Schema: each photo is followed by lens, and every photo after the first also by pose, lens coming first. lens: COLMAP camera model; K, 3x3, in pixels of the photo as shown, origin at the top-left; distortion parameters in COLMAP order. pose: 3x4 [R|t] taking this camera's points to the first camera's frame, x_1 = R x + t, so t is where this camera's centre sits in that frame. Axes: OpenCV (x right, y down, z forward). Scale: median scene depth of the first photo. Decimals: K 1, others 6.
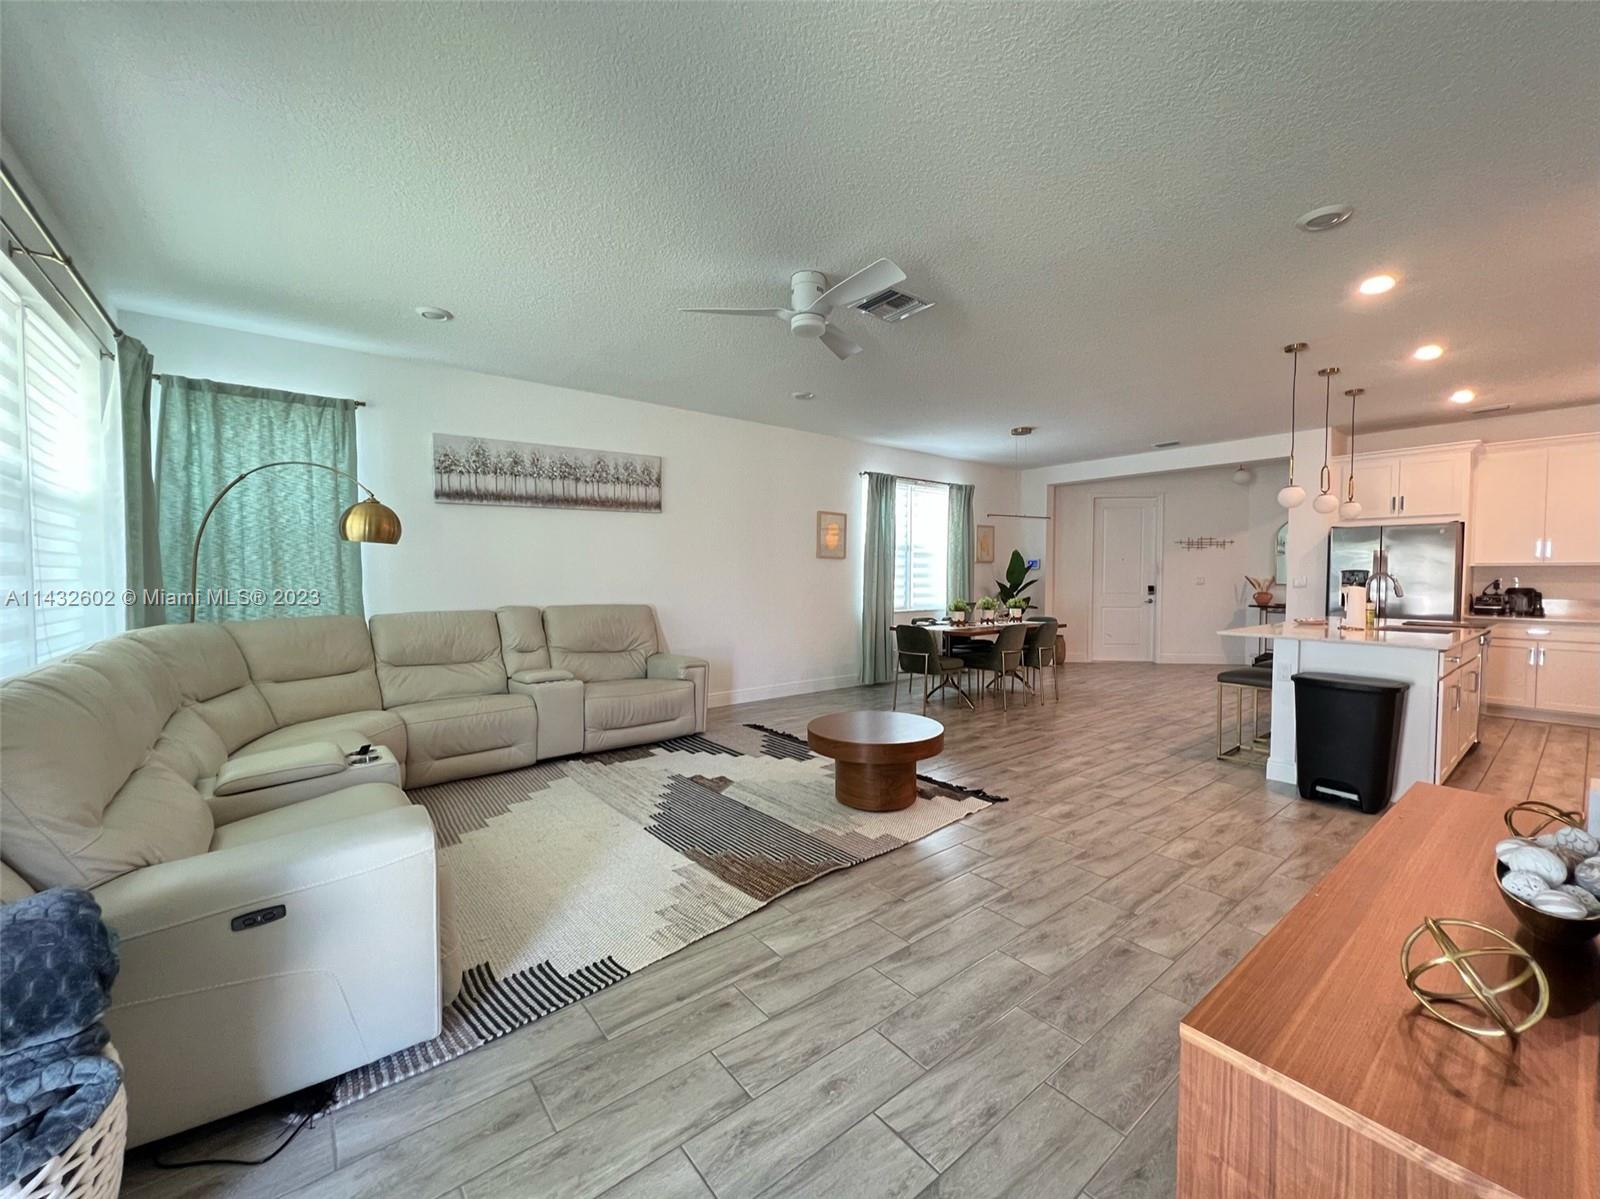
lens RADIAL K [[640.2, 0, 798.5], [0, 640.2, 593.0], [0, 0, 1]] dist [-0.001712, 0.000051]
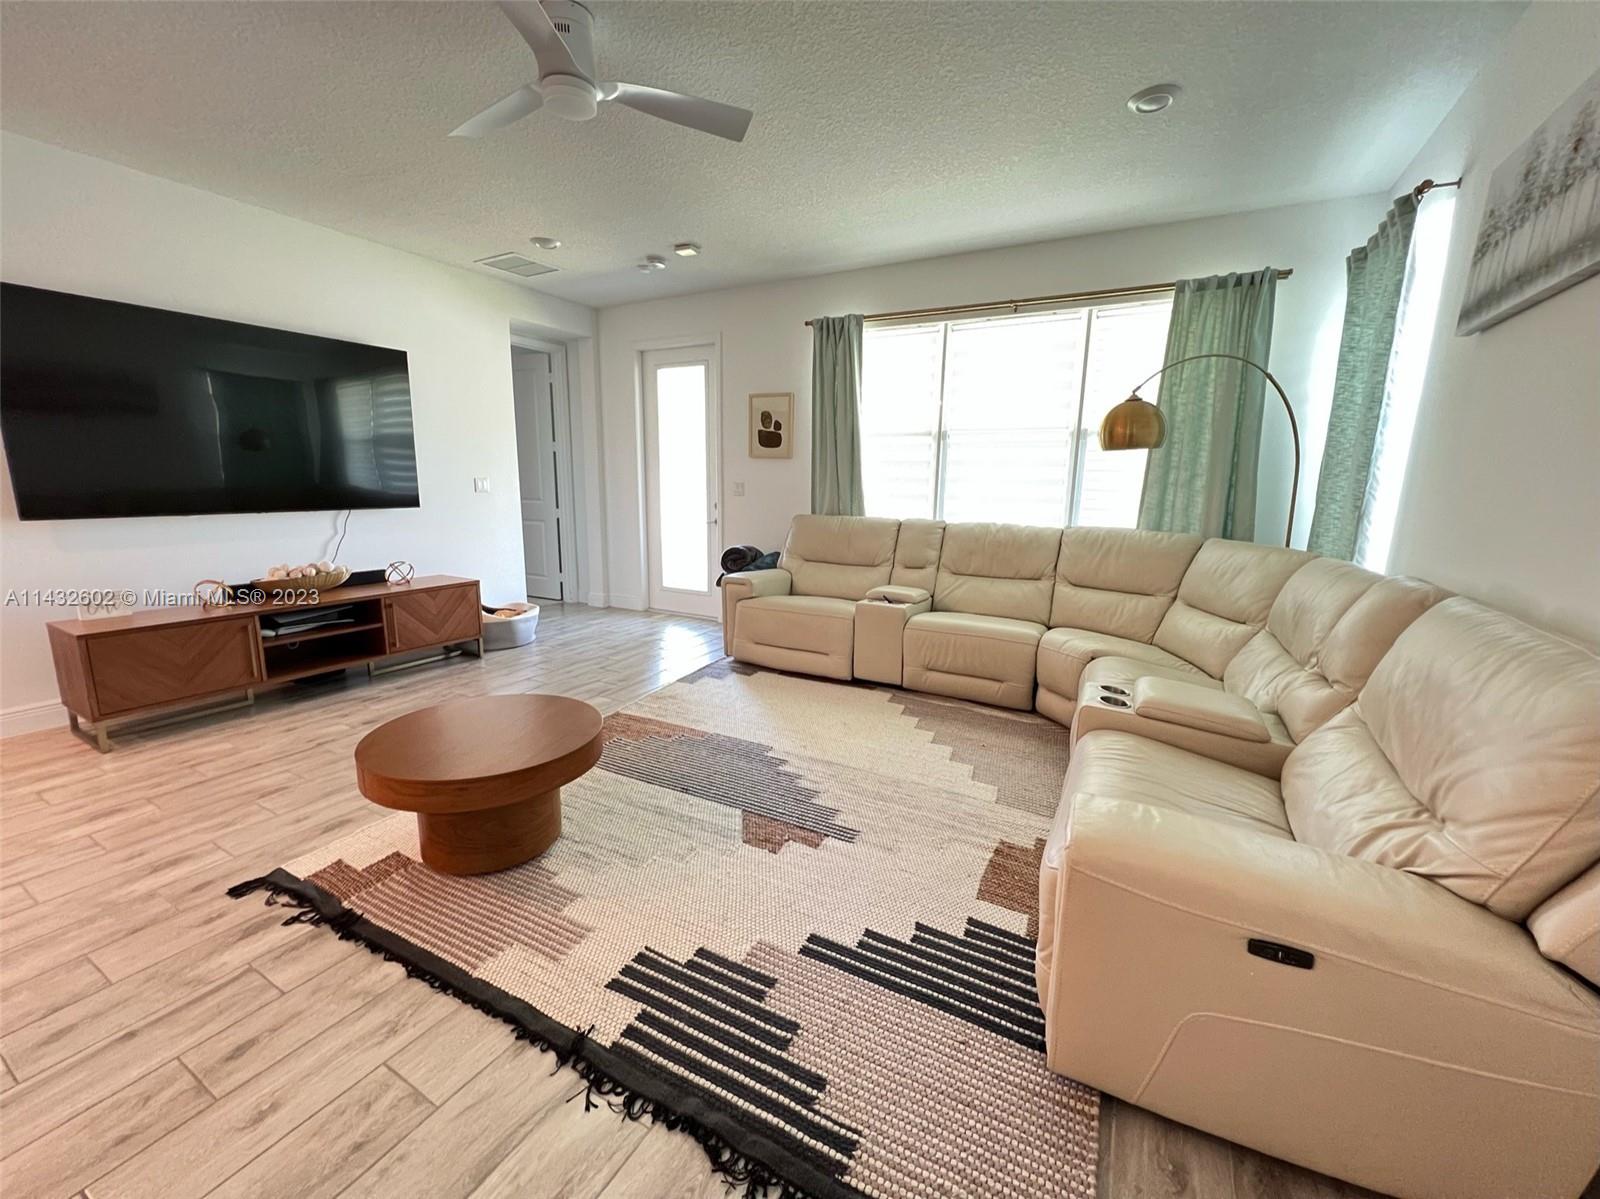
lens RADIAL K [[640.2, 0, 800.6], [0, 640.2, 595.8], [0, 0, 1]] dist [-0.001712, 0.000051]
pose [[-0.924082, 0.053349, -0.378452, 0.073927], [-0.028496, 0.977837, 0.207422, -0.059976], [0.381130, 0.202459, -0.902081, 1.809929]]
